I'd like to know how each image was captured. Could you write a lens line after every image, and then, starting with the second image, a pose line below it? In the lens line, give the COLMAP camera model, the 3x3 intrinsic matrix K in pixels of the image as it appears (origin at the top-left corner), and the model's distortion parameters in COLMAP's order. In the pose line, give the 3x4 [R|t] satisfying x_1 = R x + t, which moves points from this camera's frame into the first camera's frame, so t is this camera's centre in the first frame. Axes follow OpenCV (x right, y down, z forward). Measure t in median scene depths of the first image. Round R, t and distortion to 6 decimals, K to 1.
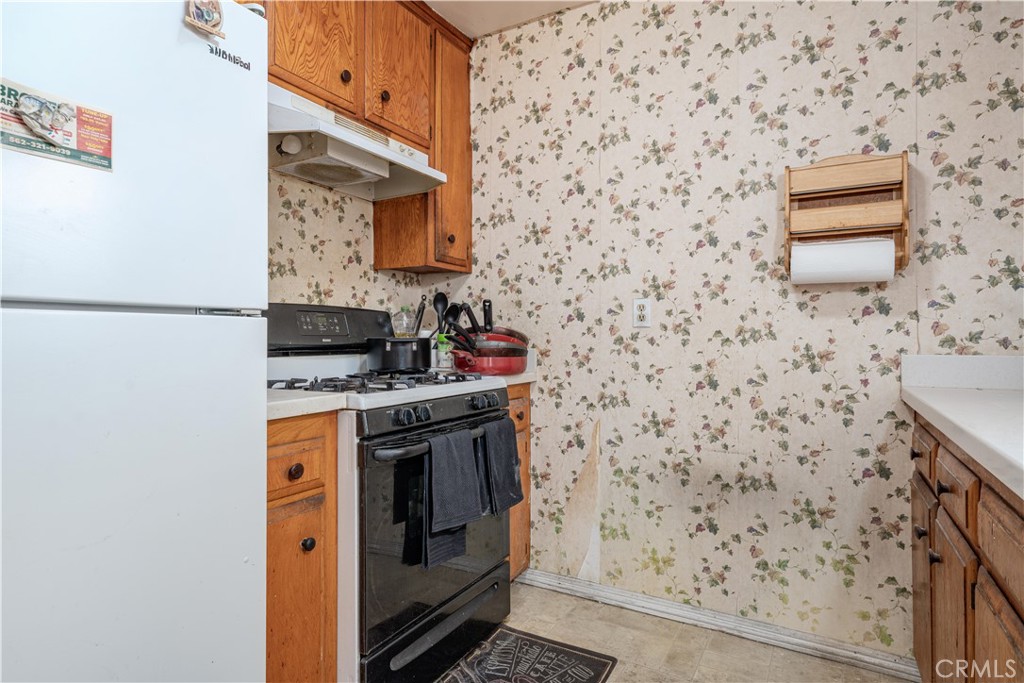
lens RADIAL K [[552.3, 0, 512.5], [0, 552.3, 333.1], [0, 0, 1]] dist [0.001609, -0.000967]
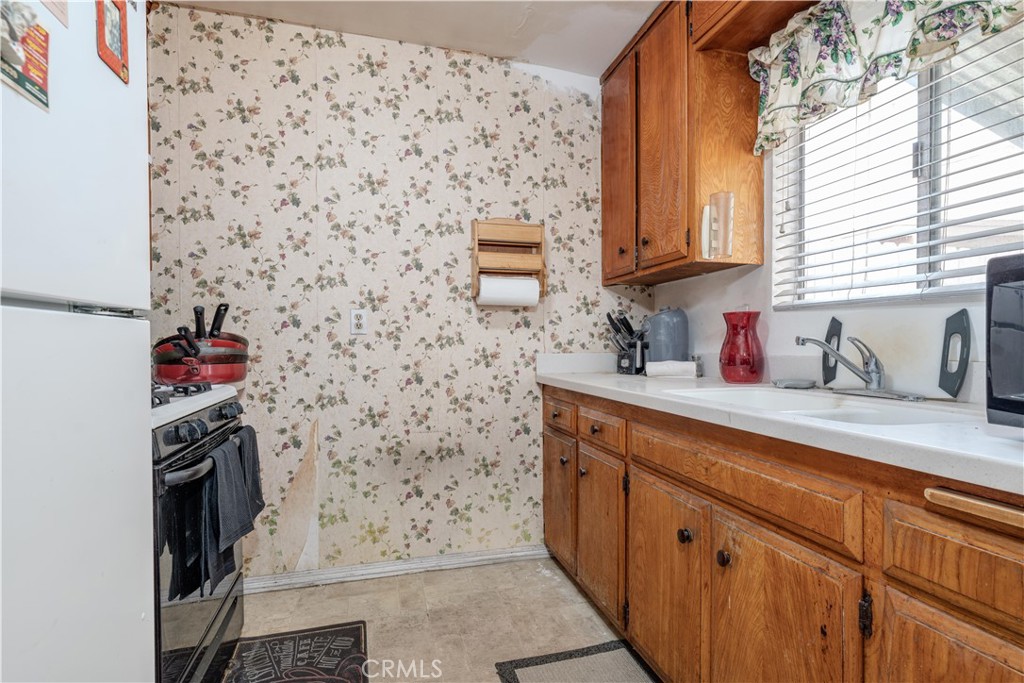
lens RADIAL K [[498.2, 0, 511.9], [0, 498.2, 348.7], [0, 0, 1]] dist [0.000041, -0.000850]
pose [[0.706804, -0.010431, 0.707332, -0.296768], [-0.003737, 0.999822, 0.018478, -0.000642], [-0.707399, -0.015703, 0.706640, 0.047179]]
